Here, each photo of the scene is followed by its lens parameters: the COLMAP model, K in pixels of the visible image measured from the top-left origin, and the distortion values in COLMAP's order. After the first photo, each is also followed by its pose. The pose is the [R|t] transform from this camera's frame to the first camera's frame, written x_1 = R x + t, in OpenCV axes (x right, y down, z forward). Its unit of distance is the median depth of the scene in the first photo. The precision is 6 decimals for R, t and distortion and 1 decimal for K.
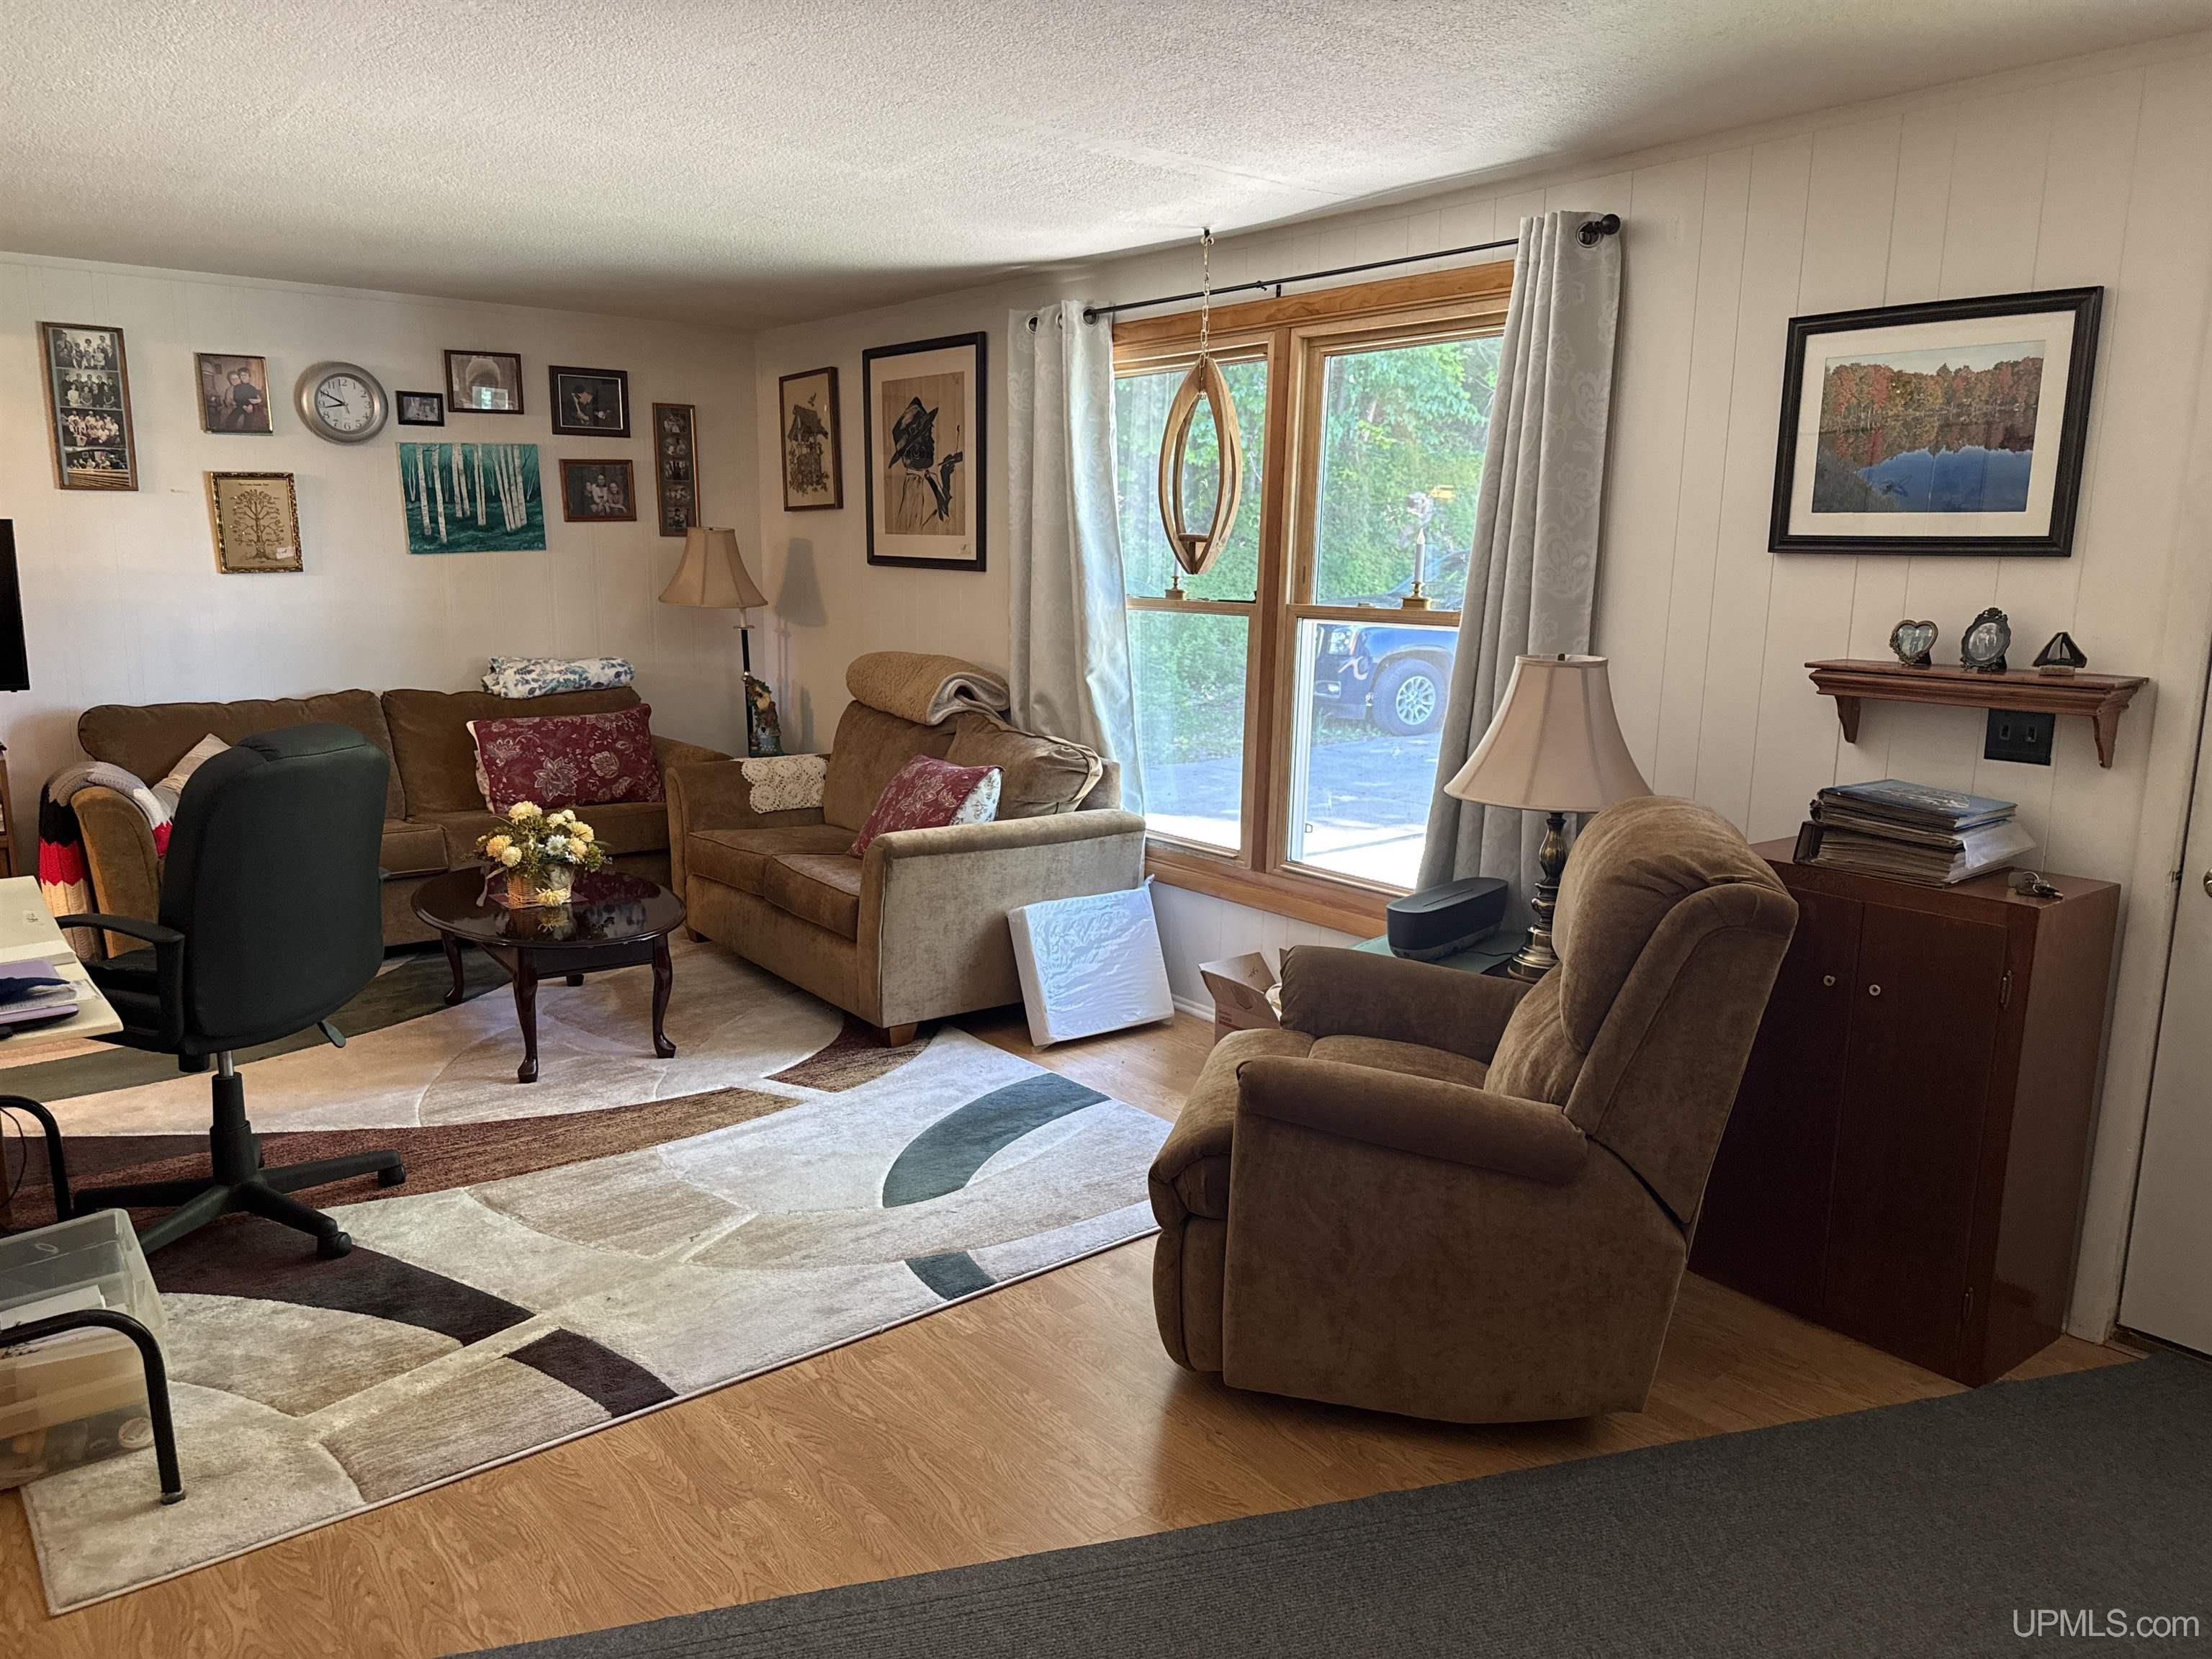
lens RADIAL K [[1562.0, 0, 1140.9], [0, 1562.0, 880.3], [0, 0, 1]] dist [0.026659, -0.049589]
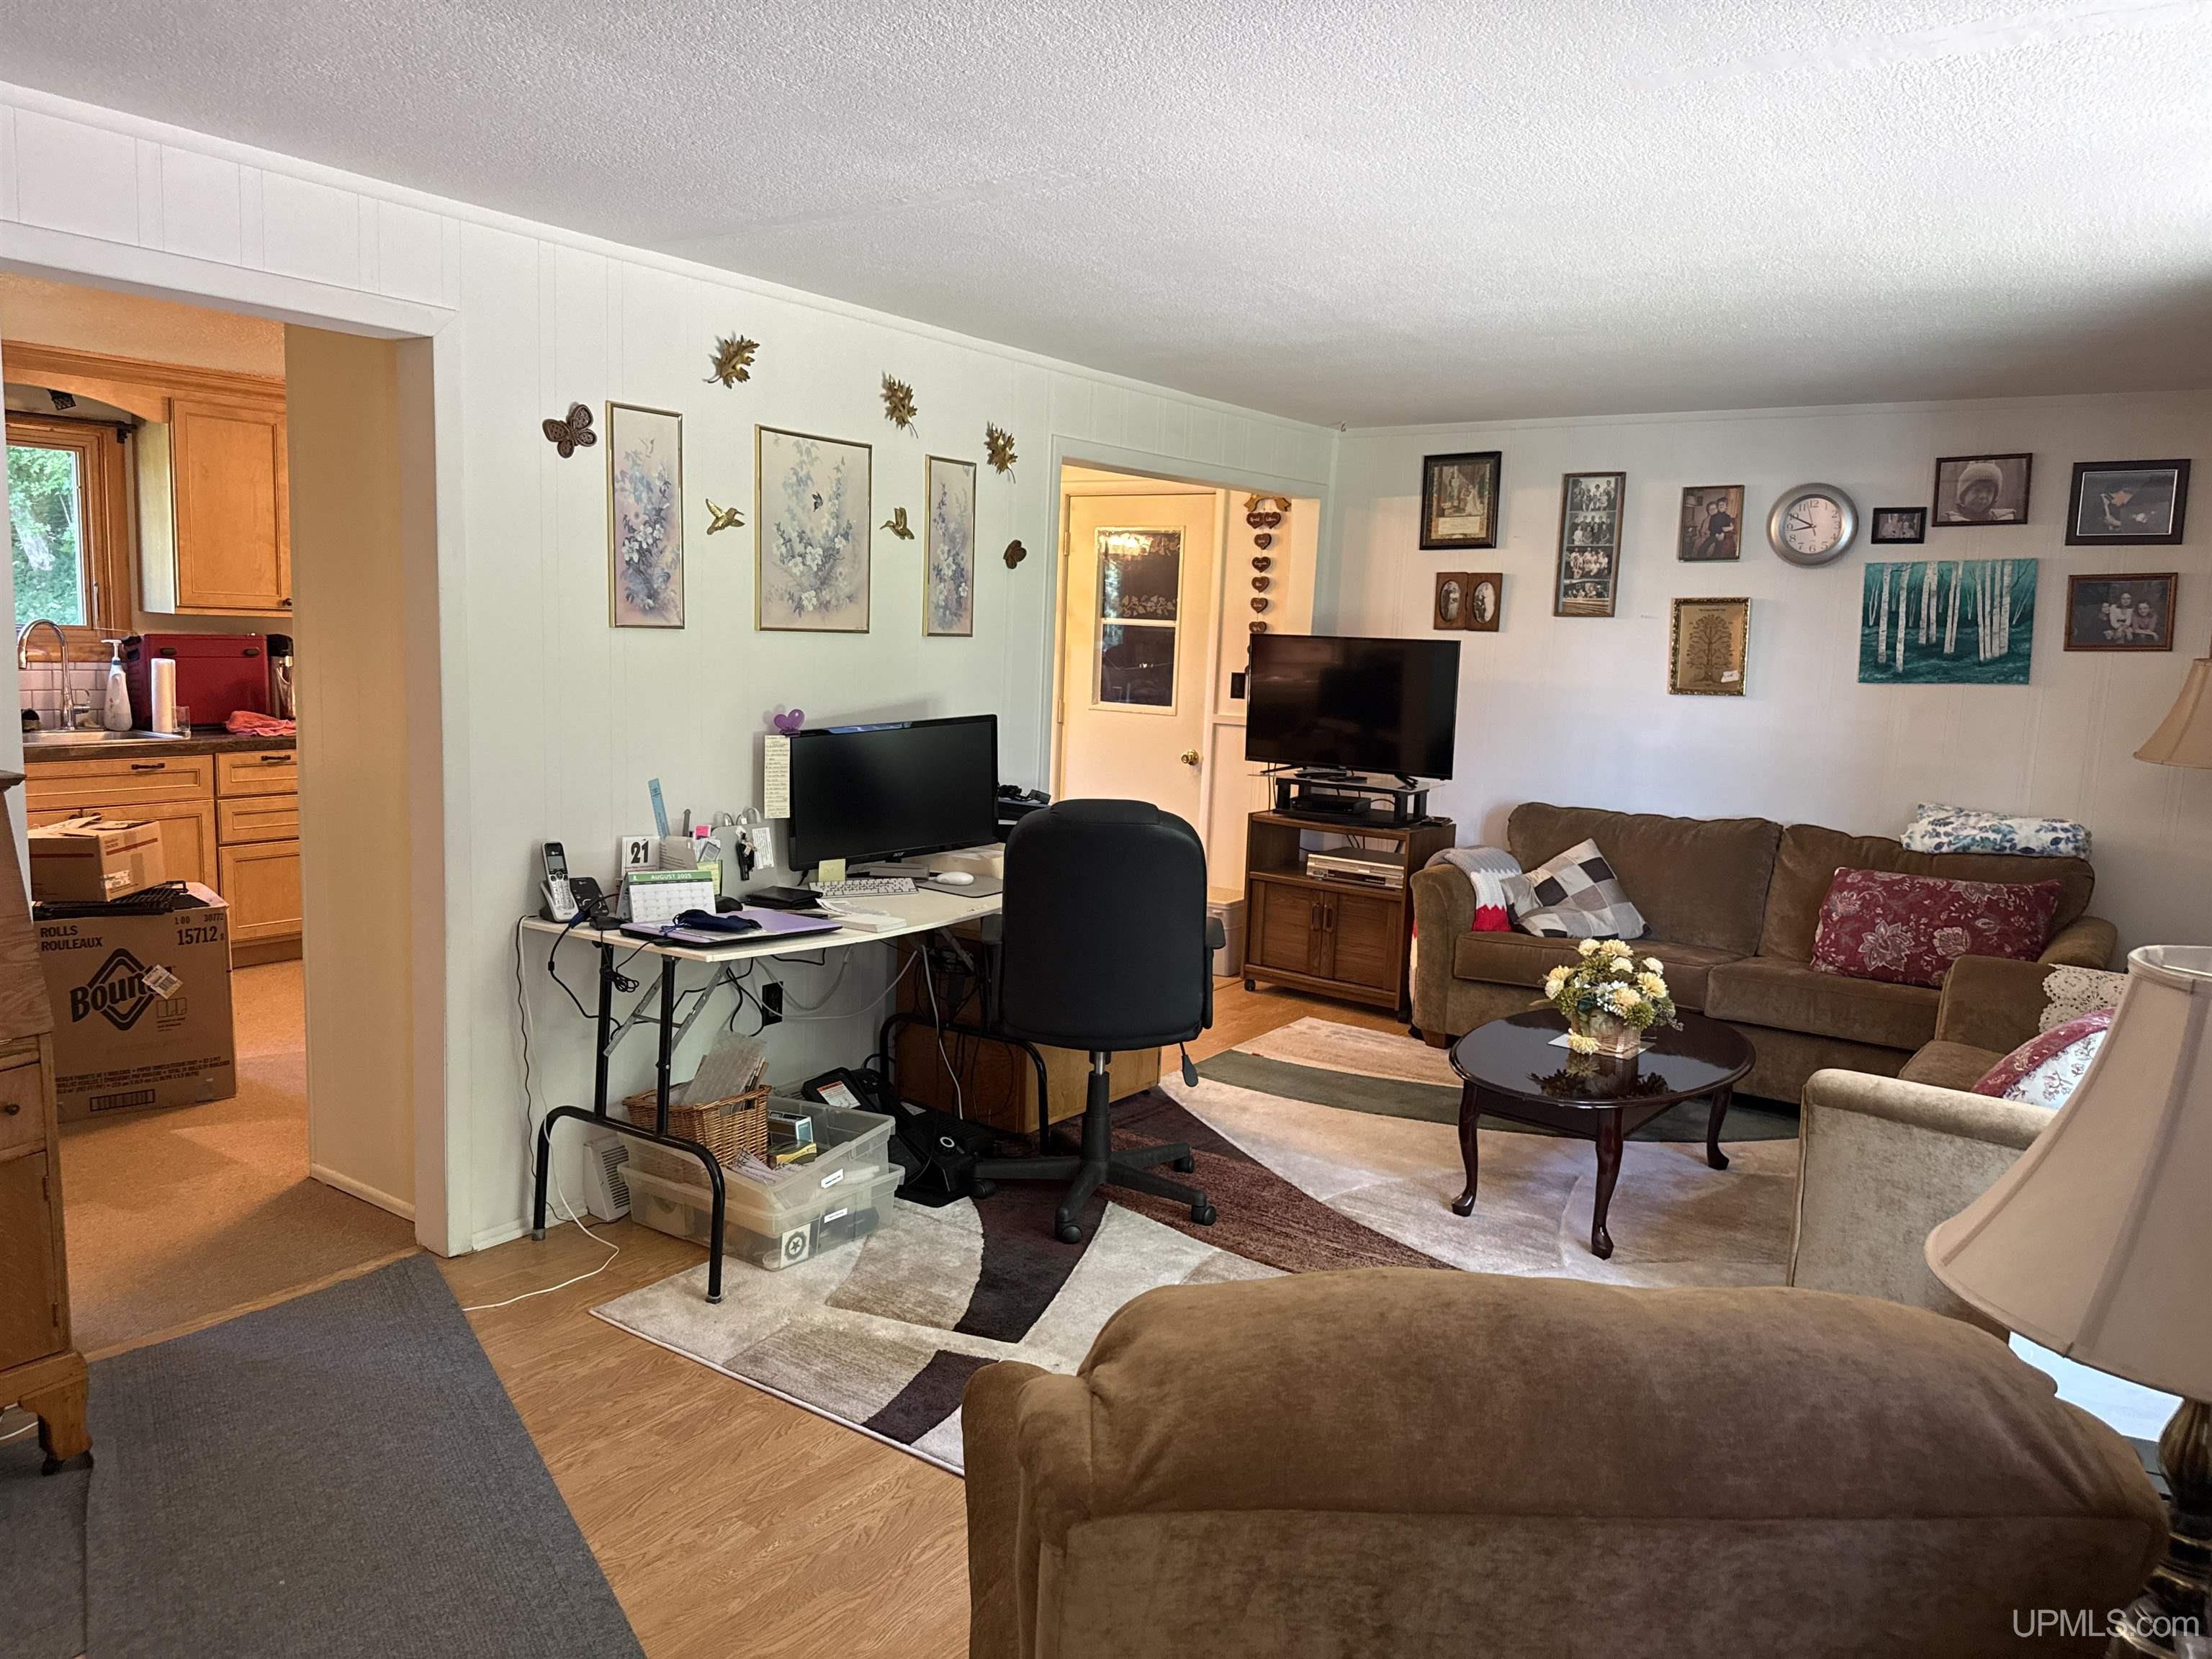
lens RADIAL K [[1562.0, 0, 1132.1], [0, 1562.0, 886.9], [0, 0, 1]] dist [0.026659, -0.049589]
pose [[0.250516, 0.148994, -0.956579, 0.339211], [-0.233099, 0.968300, 0.089774, -0.079204], [0.939631, 0.200488, 0.277305, 0.386988]]
